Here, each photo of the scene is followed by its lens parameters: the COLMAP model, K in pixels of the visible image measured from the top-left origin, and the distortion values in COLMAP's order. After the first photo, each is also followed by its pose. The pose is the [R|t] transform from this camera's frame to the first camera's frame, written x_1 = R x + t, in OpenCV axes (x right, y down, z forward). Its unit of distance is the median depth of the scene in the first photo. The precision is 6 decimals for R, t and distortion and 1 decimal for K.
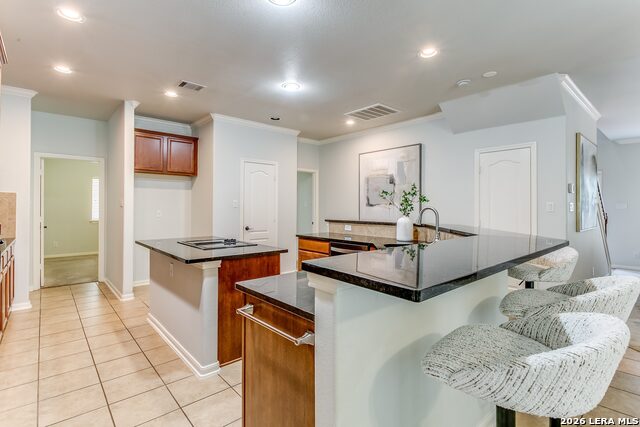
lens RADIAL K [[315.5, 0, 323.8], [0, 315.5, 207.9], [0, 0, 1]] dist [0.005452, 0.000186]
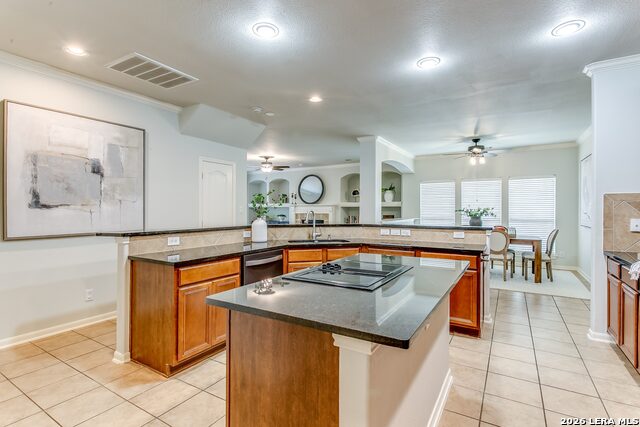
lens RADIAL K [[315.5, 0, 321.5], [0, 315.5, 211.7], [0, 0, 1]] dist [0.005452, 0.000186]
pose [[-0.297564, -0.007065, 0.954676, -0.585206], [-0.000980, 0.999974, 0.007094, -0.003834], [-0.954701, 0.001175, -0.297564, 0.807862]]
